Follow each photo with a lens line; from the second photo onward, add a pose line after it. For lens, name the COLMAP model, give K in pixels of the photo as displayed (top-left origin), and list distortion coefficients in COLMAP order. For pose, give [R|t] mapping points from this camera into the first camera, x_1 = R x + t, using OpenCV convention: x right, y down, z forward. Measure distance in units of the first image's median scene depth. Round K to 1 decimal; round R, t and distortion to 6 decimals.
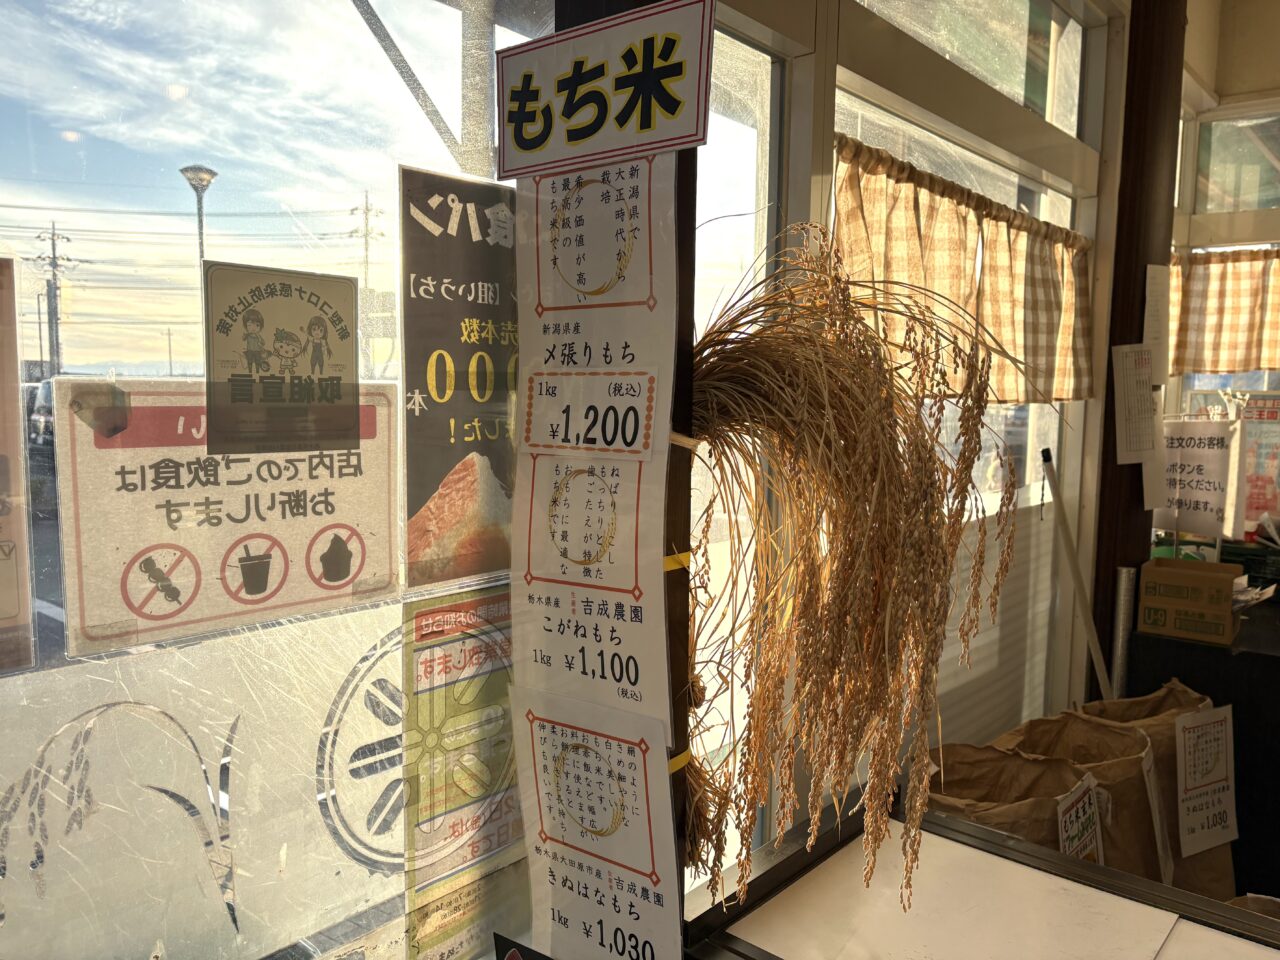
lens RADIAL K [[980.5, 0, 639.5], [0, 980.5, 485.6], [0, 0, 1]] dist [-0.001363, -0.014853]
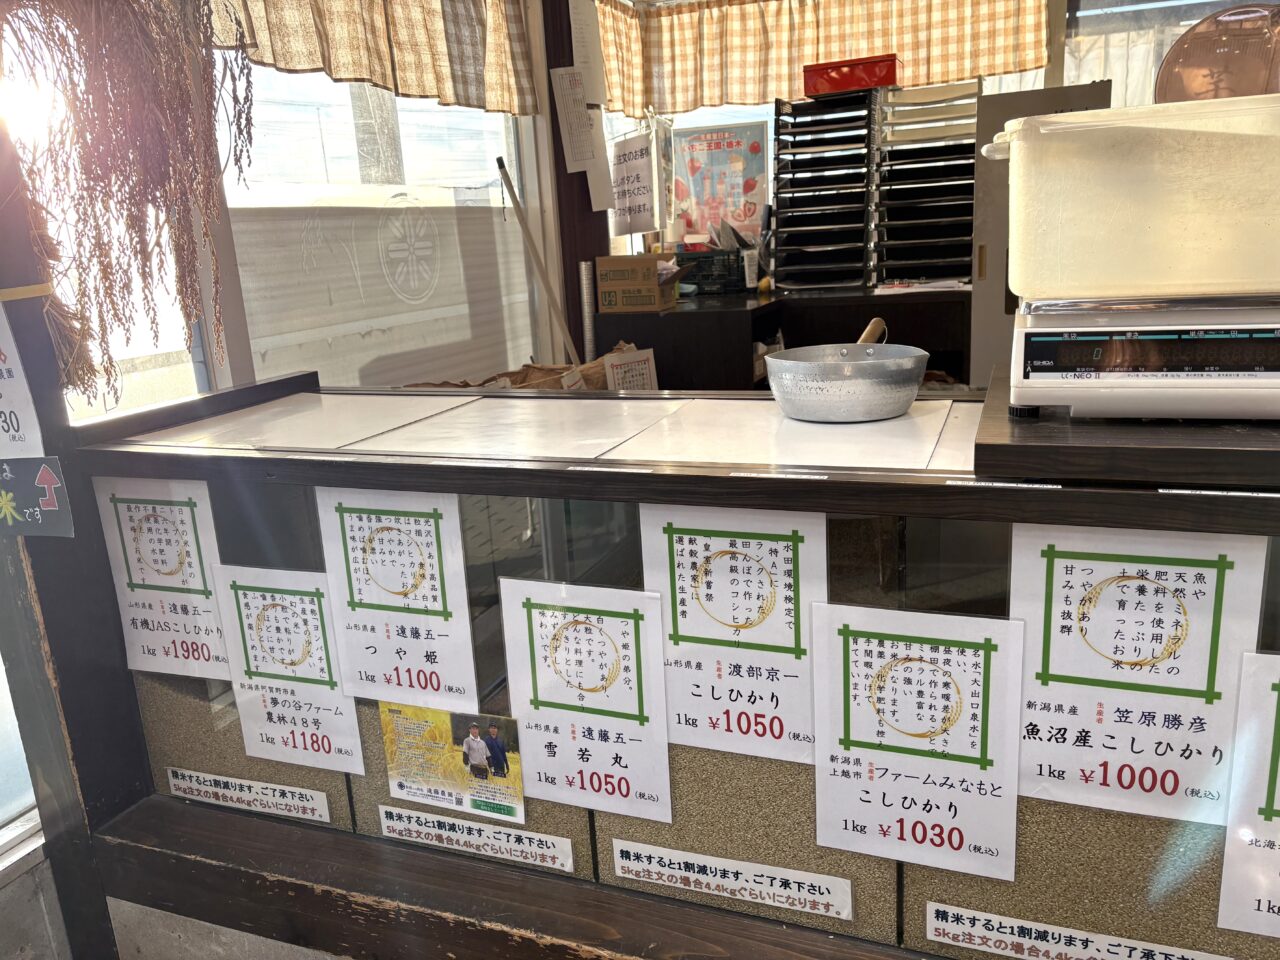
lens RADIAL K [[980.5, 0, 649.2], [0, 980.5, 472.8], [0, 0, 1]] dist [-0.001363, -0.014853]
pose [[0.933342, -0.146255, 0.327844, 0.134144], [0.098879, 0.982656, 0.156874, 0.158982], [-0.345102, -0.114000, 0.931616, -0.192341]]
